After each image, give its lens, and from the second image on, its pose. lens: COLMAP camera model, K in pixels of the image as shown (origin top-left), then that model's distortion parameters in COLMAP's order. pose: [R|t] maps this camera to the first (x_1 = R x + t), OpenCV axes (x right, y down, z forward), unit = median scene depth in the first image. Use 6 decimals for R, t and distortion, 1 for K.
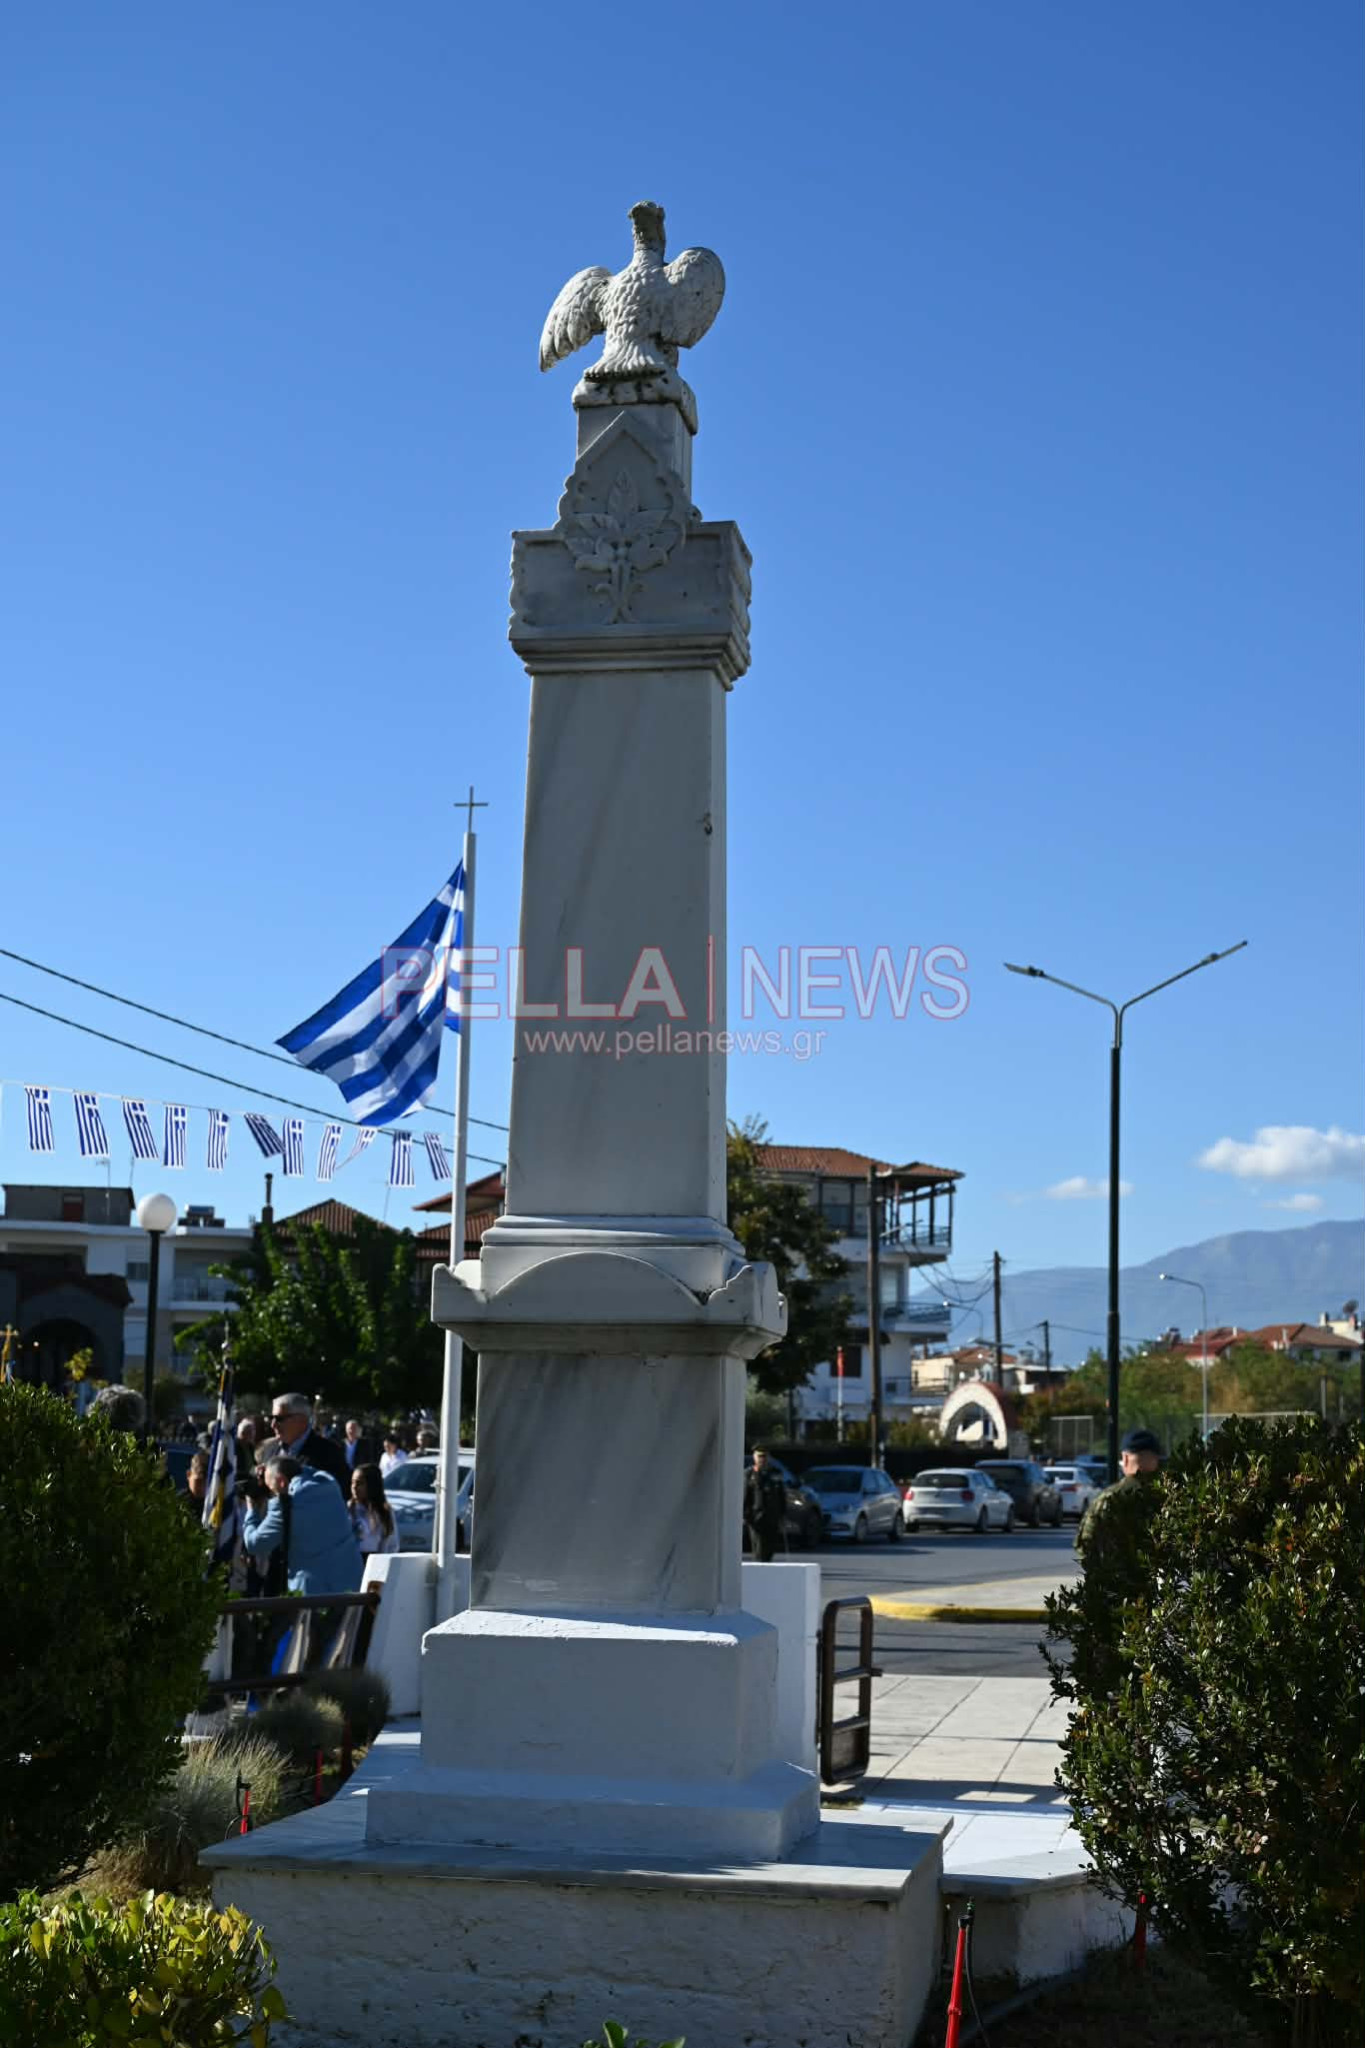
lens RADIAL K [[2811.6, 0, 680.9], [0, 2811.6, 1016.3], [0, 0, 1]] dist [-0.009931, 0.036657]
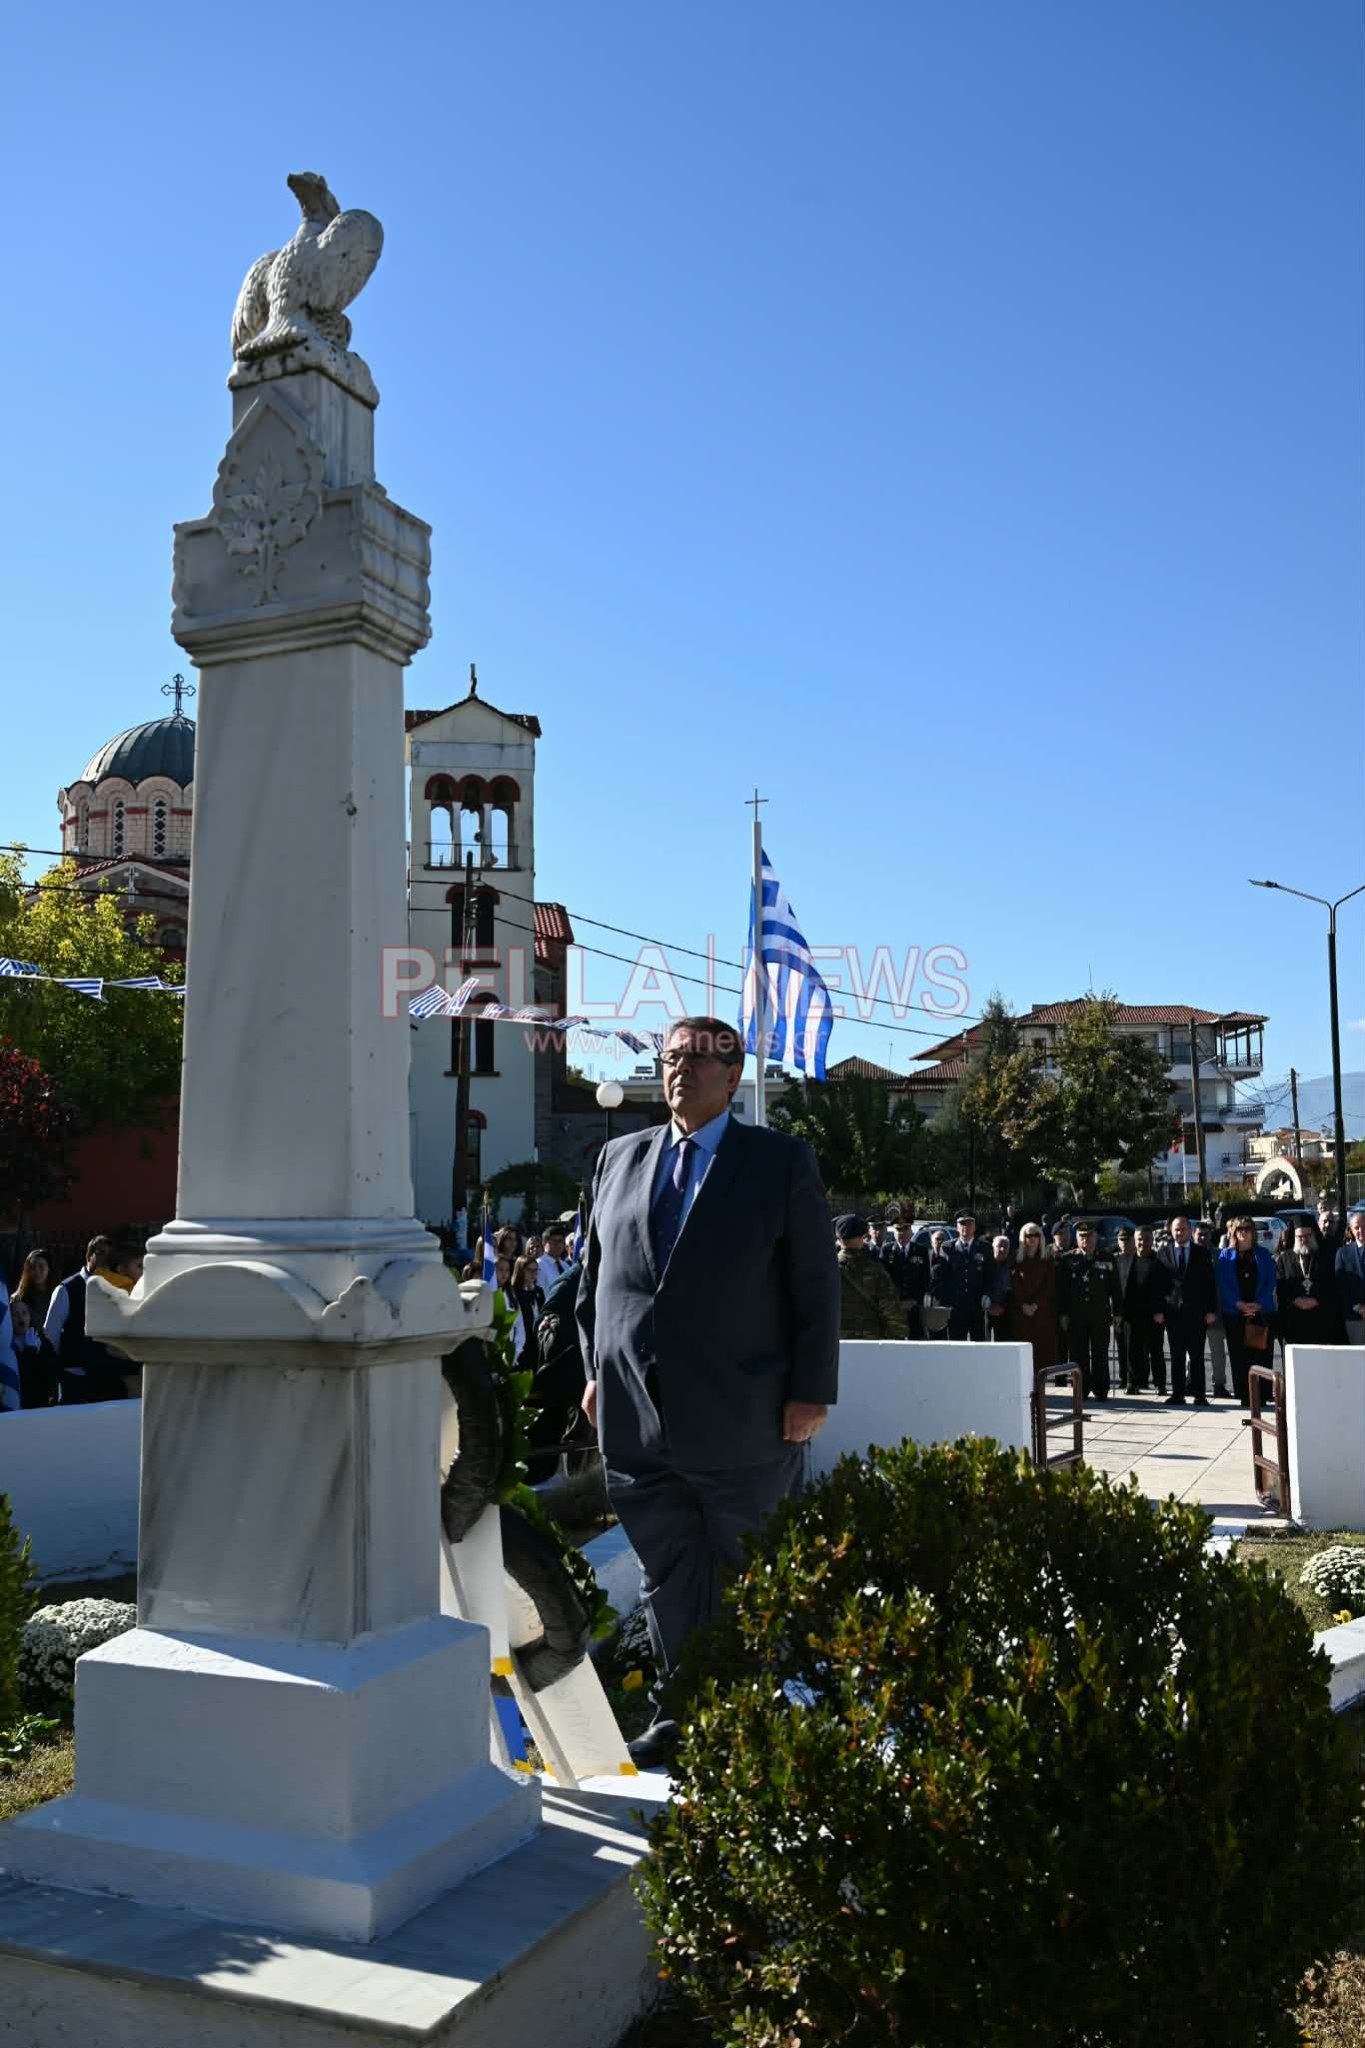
lens RADIAL K [[1748.9, 0, 691.5], [0, 1748.9, 1026.0], [0, 0, 1]] dist [-0.000915, -0.002195]
pose [[0.972904, -0.055376, -0.224478, 0.244057], [0.066611, 0.996861, 0.042780, -0.010743], [0.221404, -0.056574, 0.973540, 0.428909]]
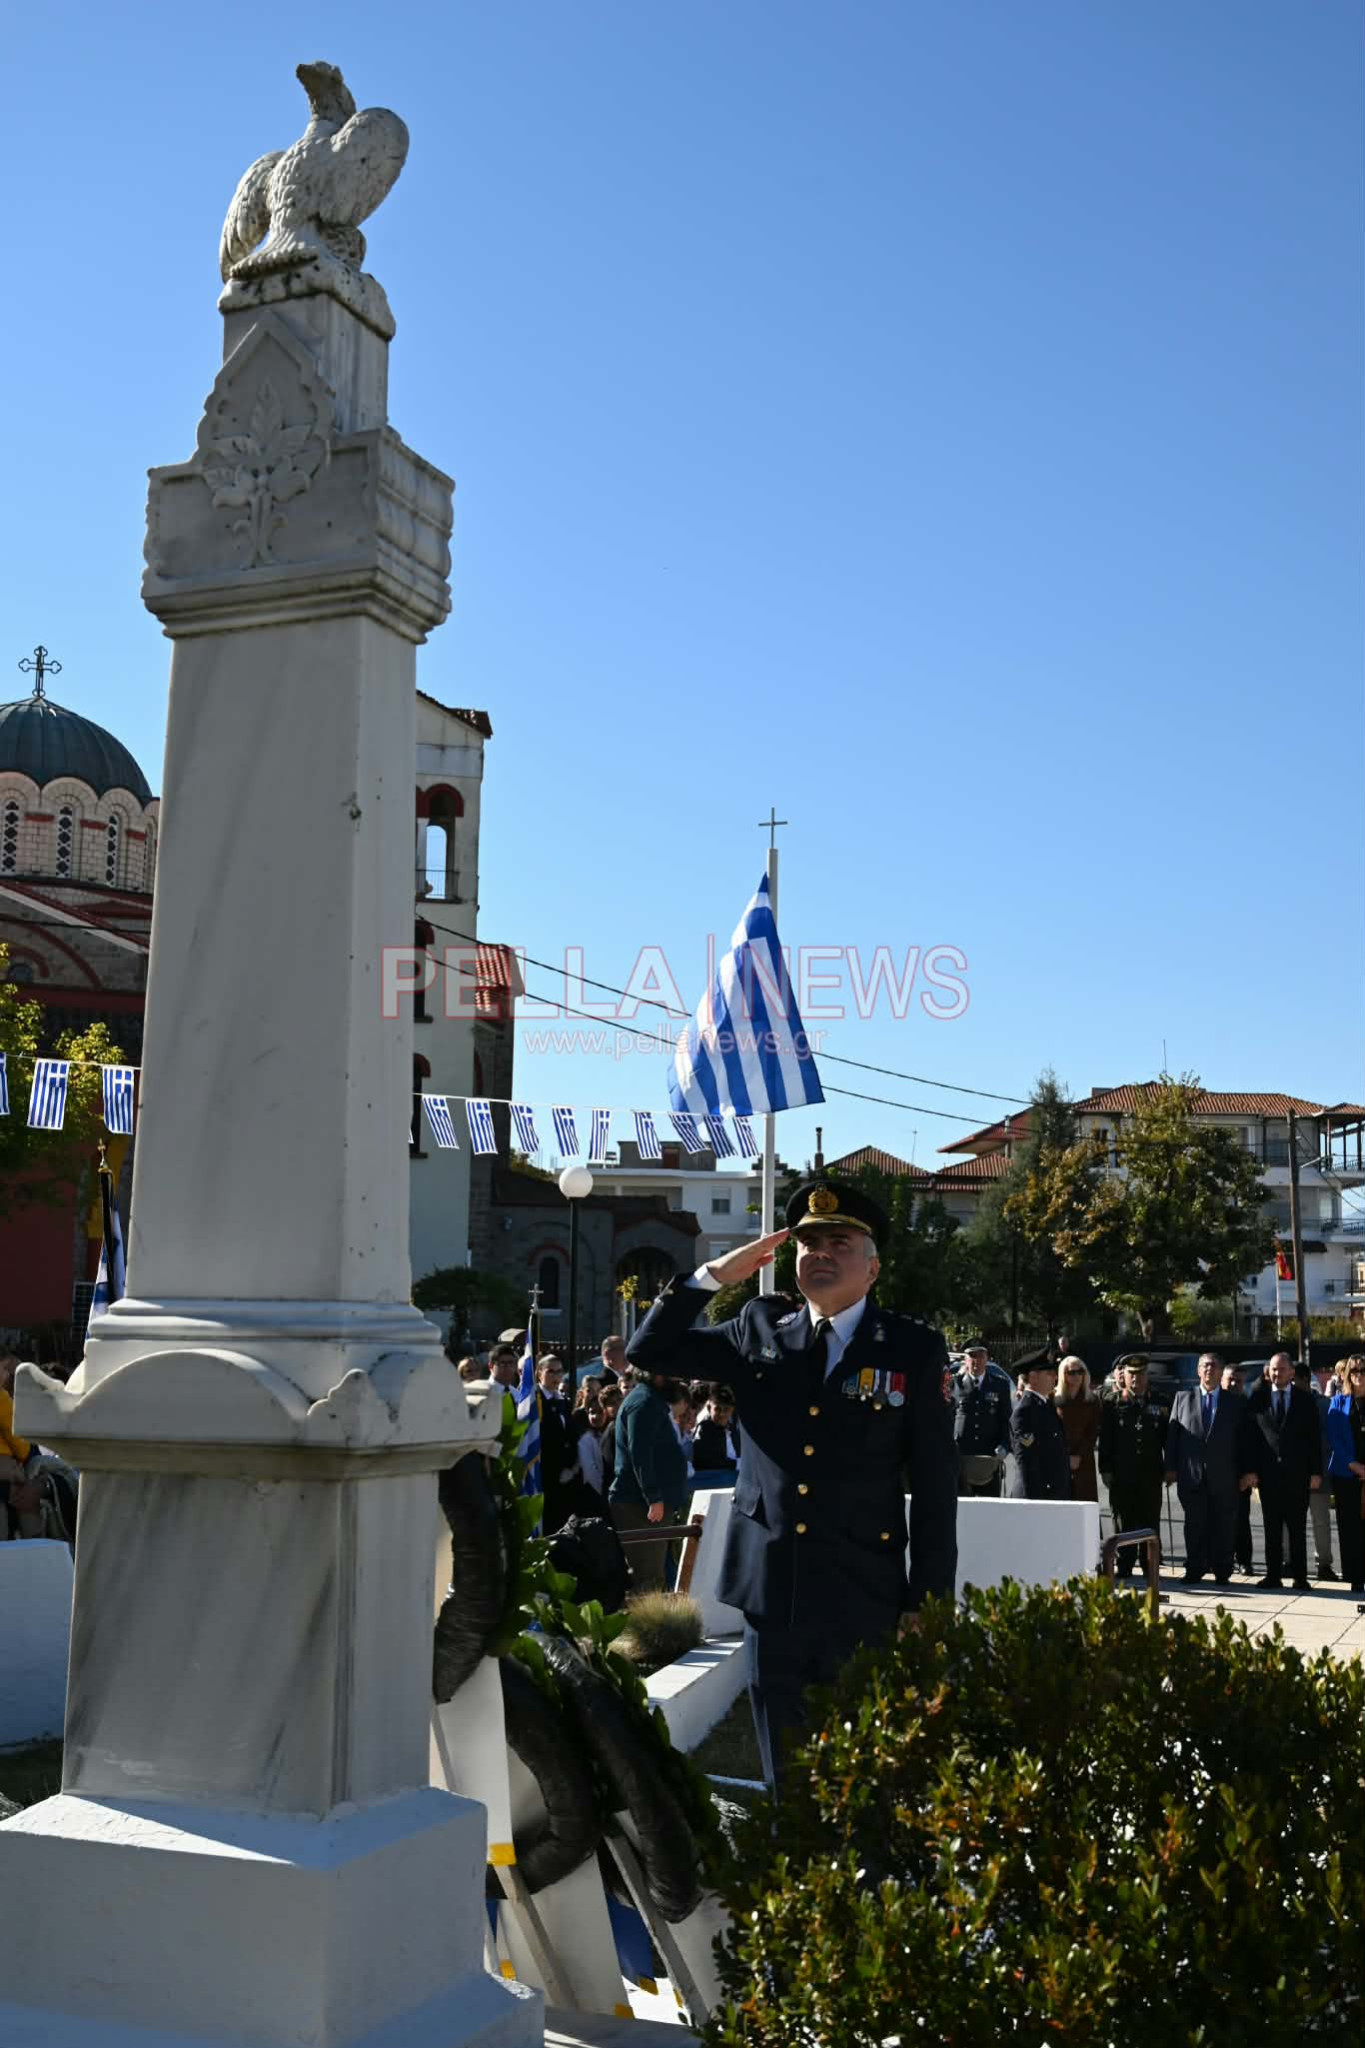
lens RADIAL K [[2186.8, 0, 707.1], [0, 2186.8, 1019.9], [0, 0, 1]] dist [0.006457, -0.016321]
pose [[0.978181, -0.036670, -0.204492, 0.226531], [0.038622, 0.999238, 0.005557, -0.006889], [0.204132, -0.013334, 0.978852, 0.396070]]
